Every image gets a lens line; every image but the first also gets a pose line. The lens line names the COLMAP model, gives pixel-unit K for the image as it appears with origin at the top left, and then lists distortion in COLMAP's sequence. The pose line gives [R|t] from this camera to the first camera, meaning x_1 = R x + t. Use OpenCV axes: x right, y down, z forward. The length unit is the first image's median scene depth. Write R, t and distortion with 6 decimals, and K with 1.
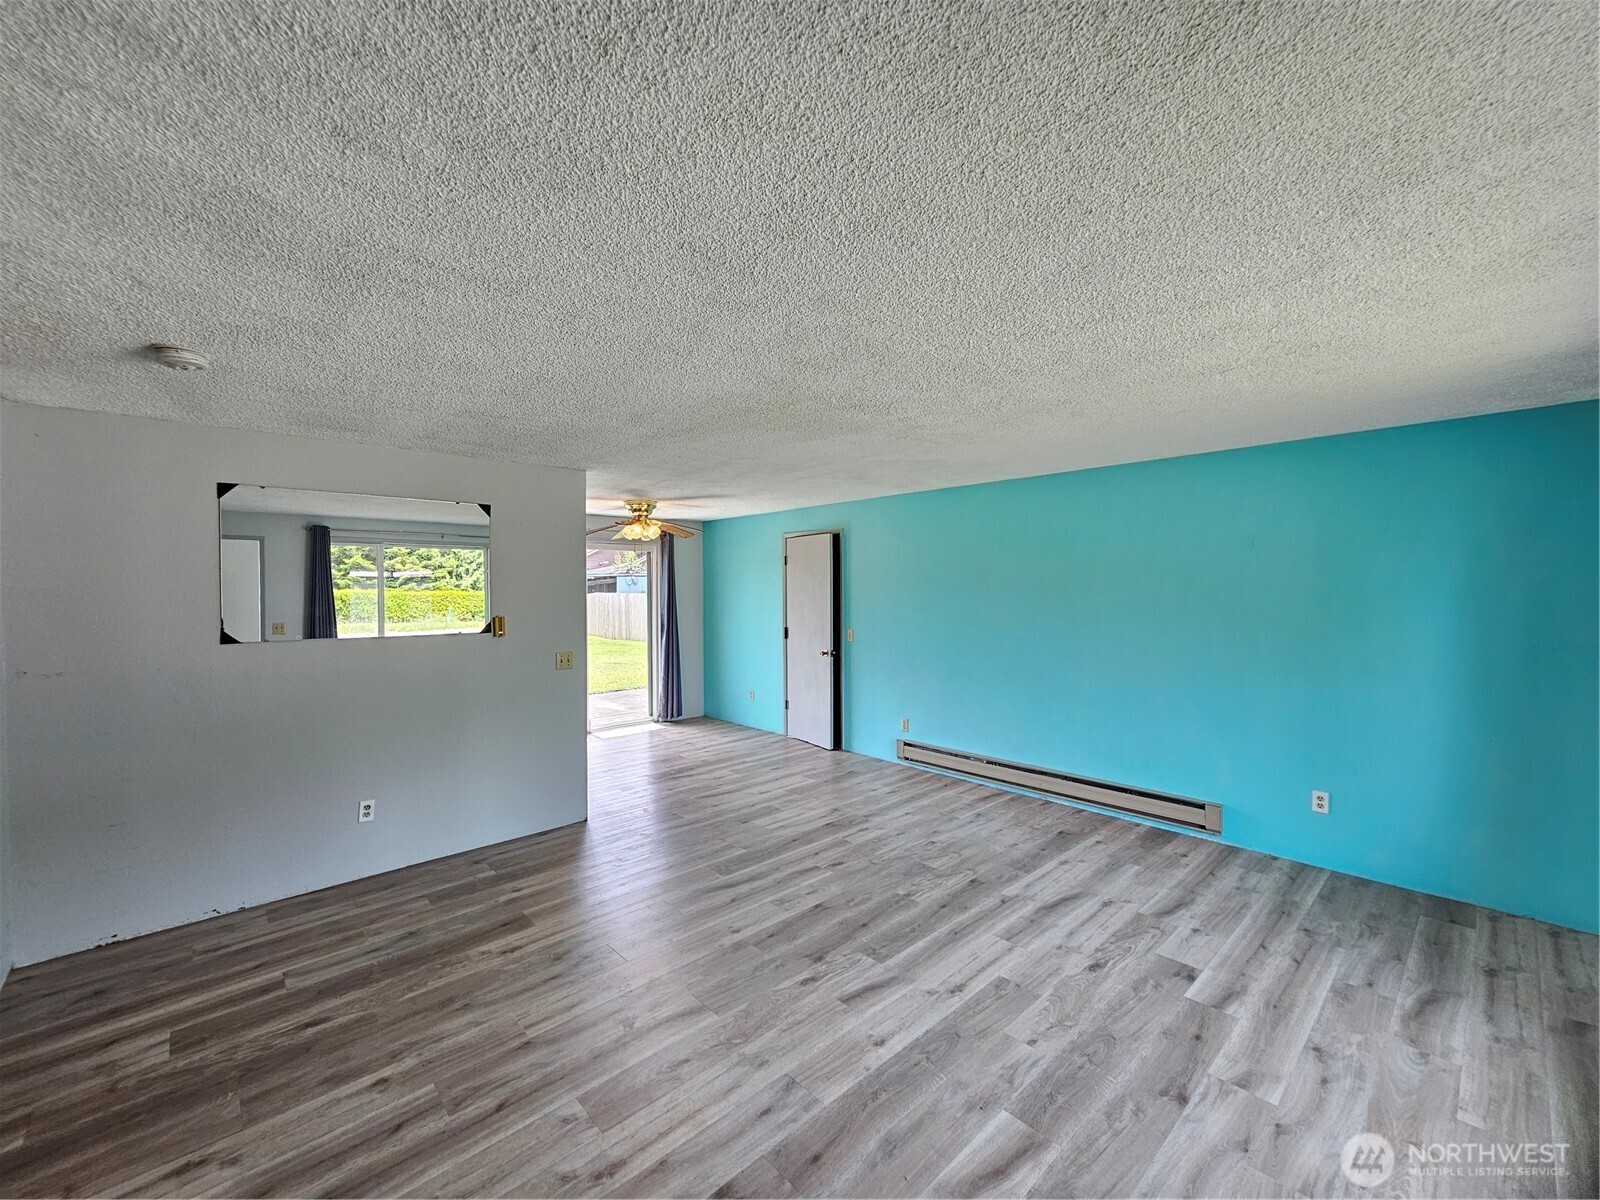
lens RADIAL K [[657.7, 0, 798.7], [0, 657.7, 598.5], [0, 0, 1]] dist [-0.003116, 0.001422]
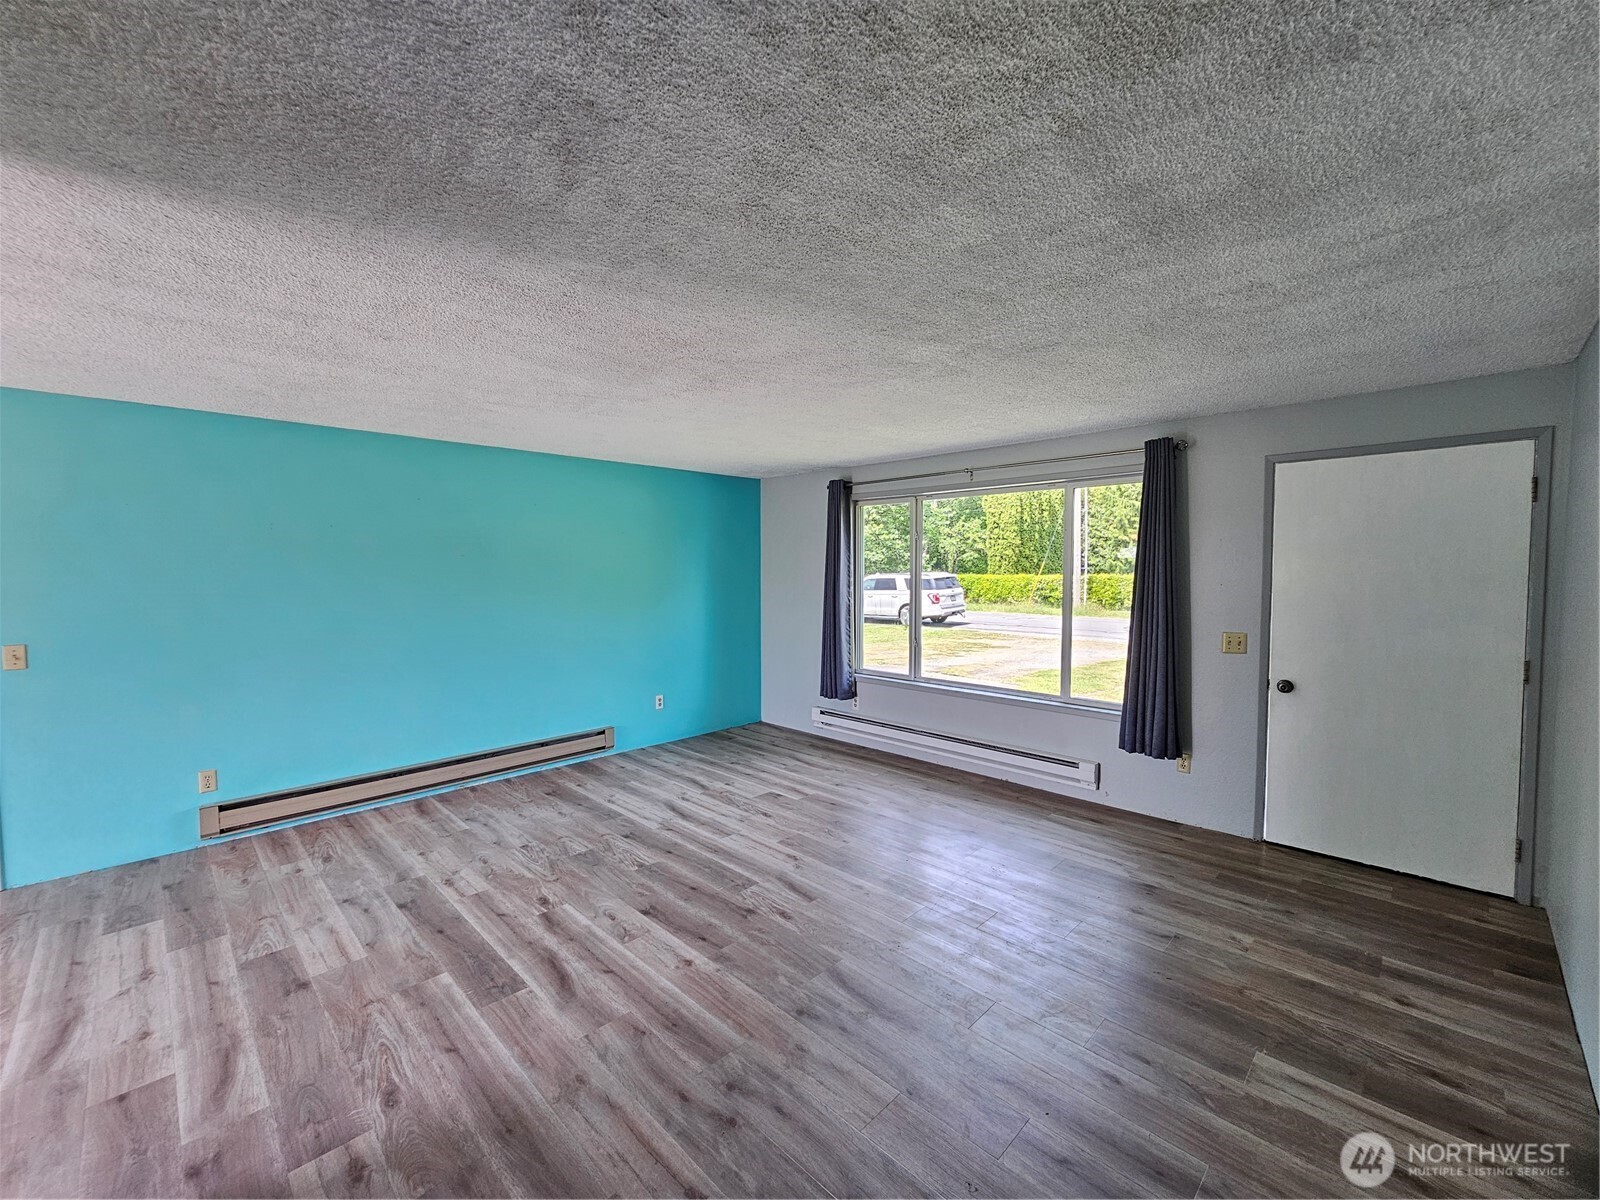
lens RADIAL K [[657.7, 0, 799.2], [0, 657.7, 605.8], [0, 0, 1]] dist [-0.003116, 0.001422]
pose [[-0.044918, -0.052626, 0.997604, -0.862882], [0.022010, 0.998317, 0.053654, 0.006290], [-0.998748, 0.024368, -0.043684, 0.828774]]
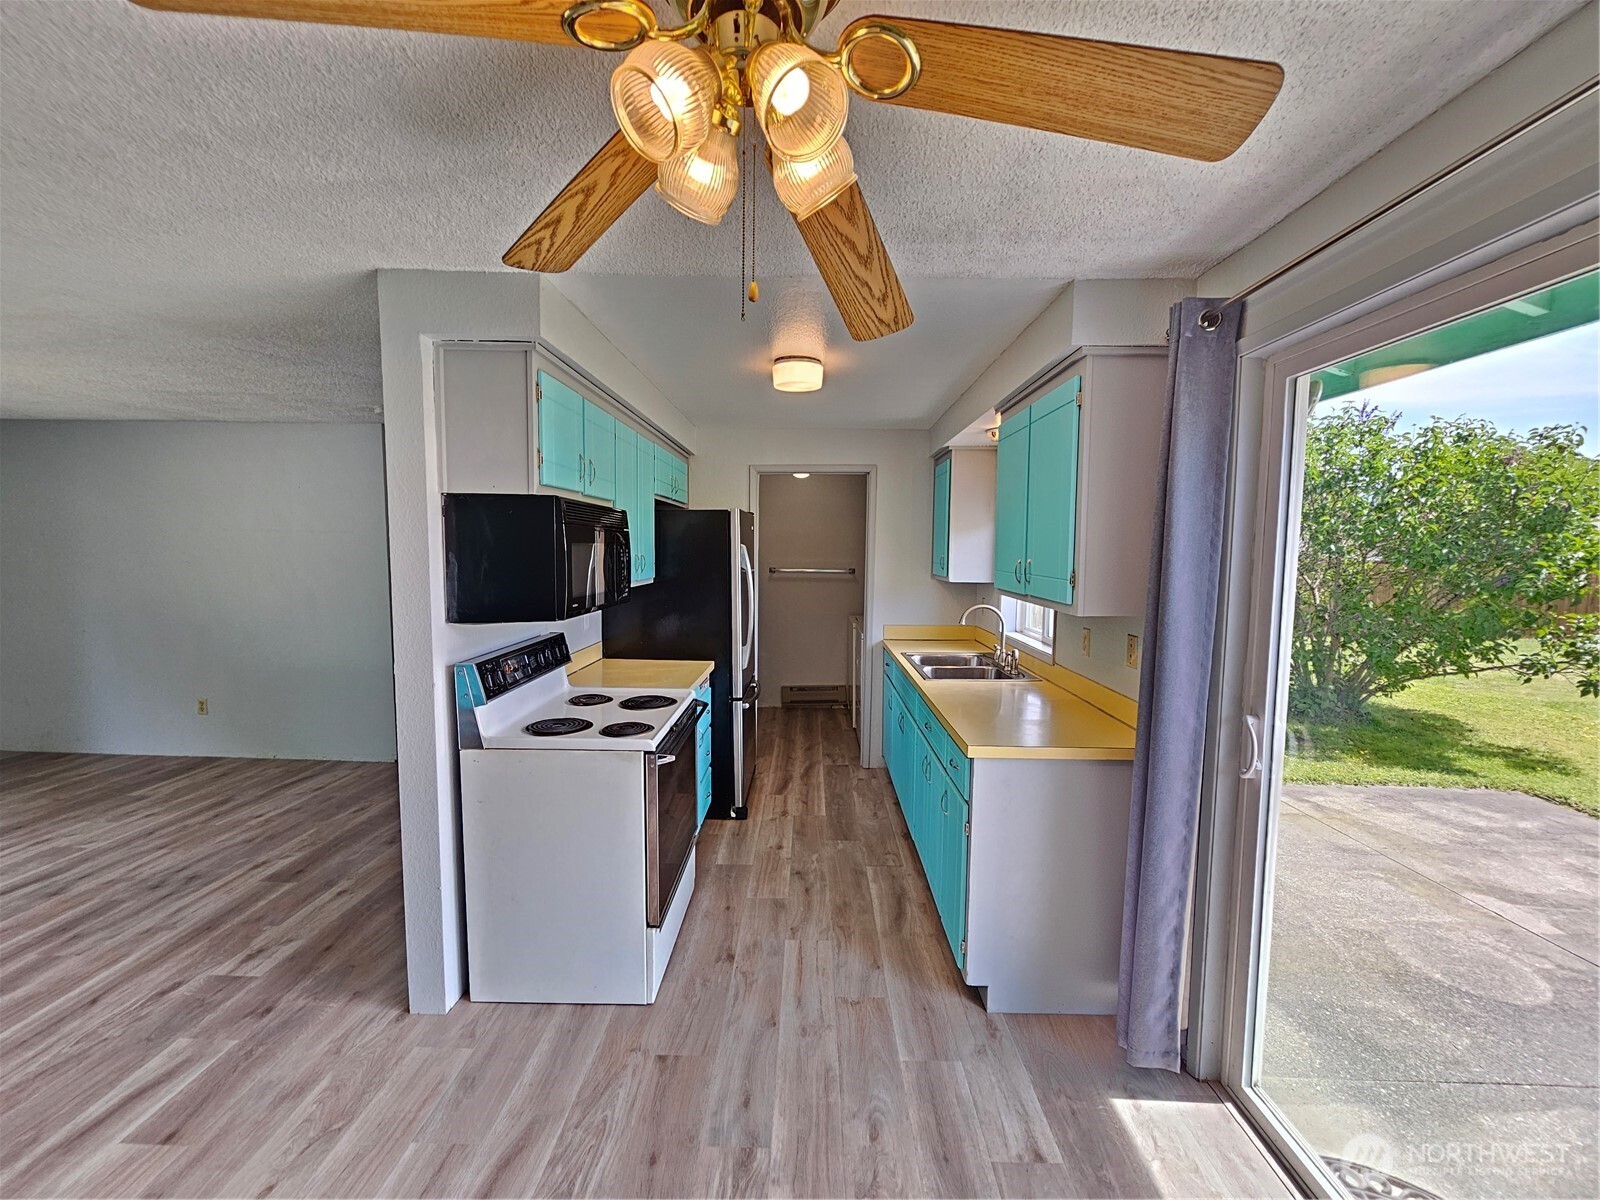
lens RADIAL K [[657.7, 0, 799.1], [0, 657.7, 597.7], [0, 0, 1]] dist [-0.003116, 0.001422]
pose [[-0.689336, 0.047691, -0.722870, -0.257066], [-0.023884, 0.995792, 0.088473, -0.027733], [0.724048, 0.078253, -0.685297, 2.124783]]
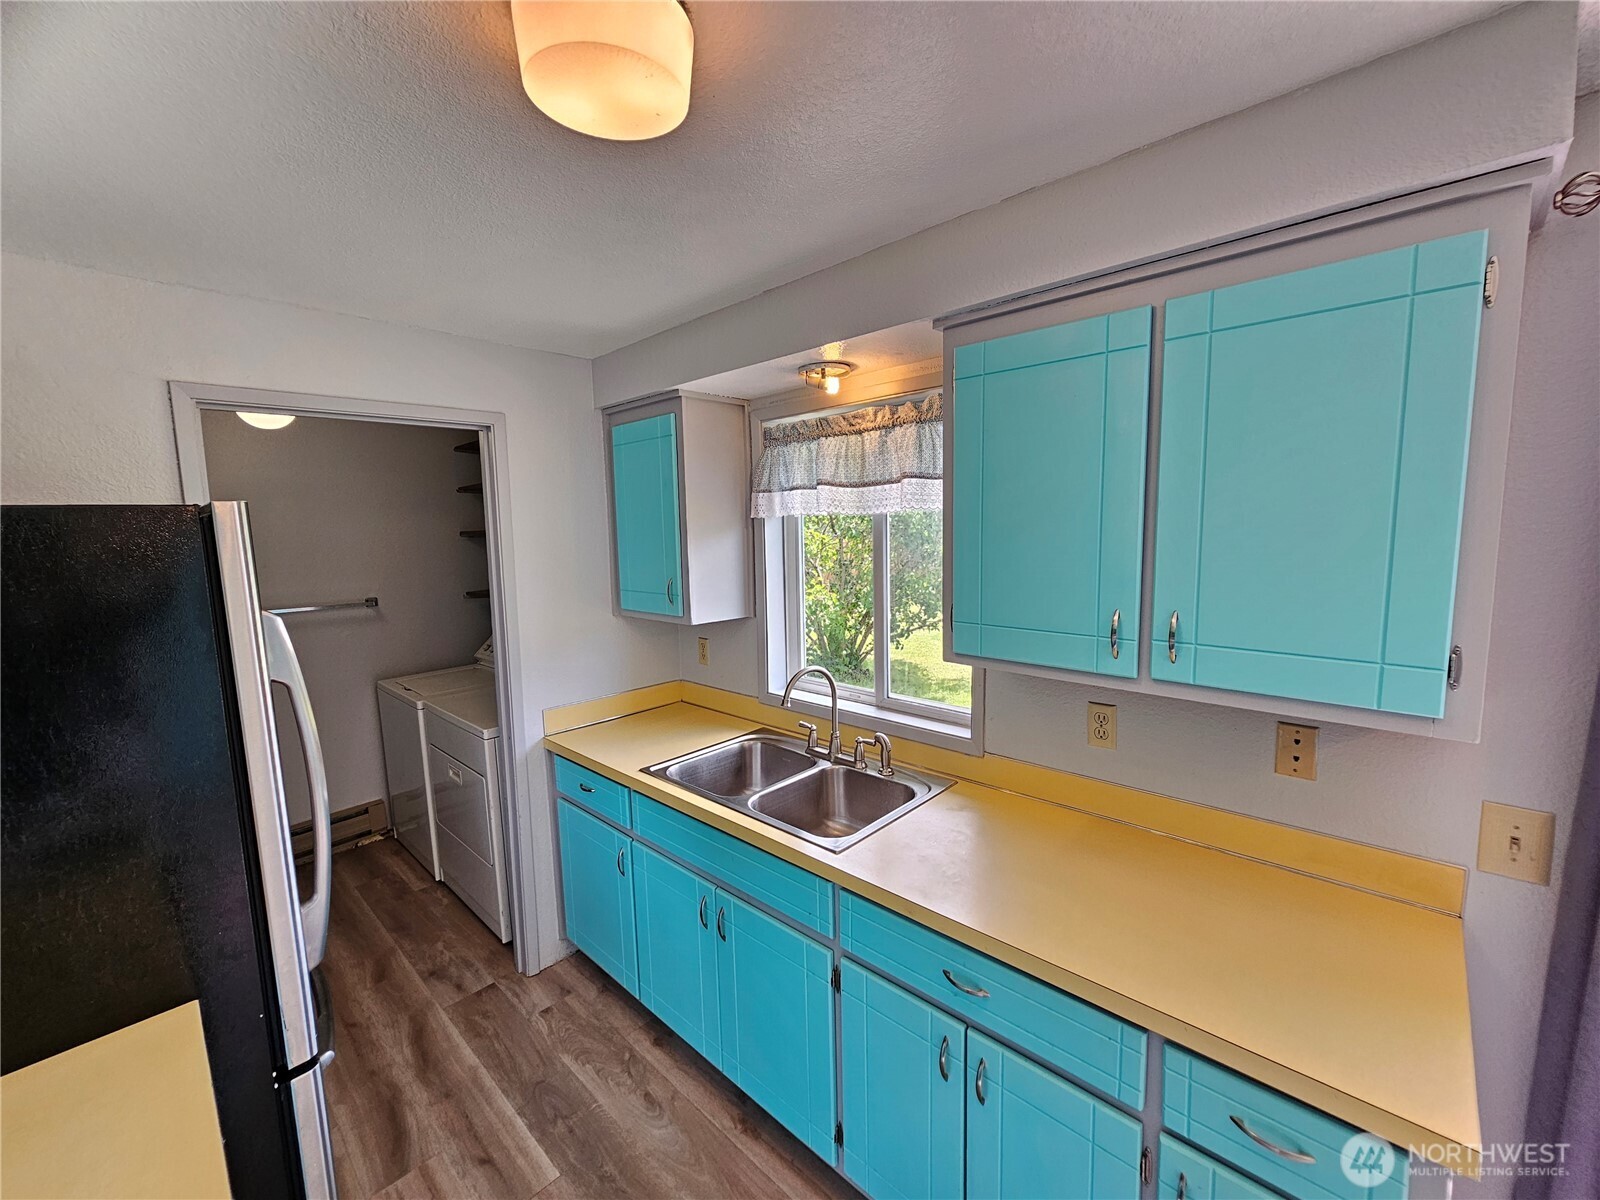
lens RADIAL K [[657.7, 0, 801.4], [0, 657.7, 600.9], [0, 0, 1]] dist [-0.003116, 0.001422]
pose [[0.065627, 0.111797, -0.991562, -0.638719], [0.003868, 0.993668, 0.112290, -0.062984], [0.997837, -0.011205, 0.064779, 1.536565]]
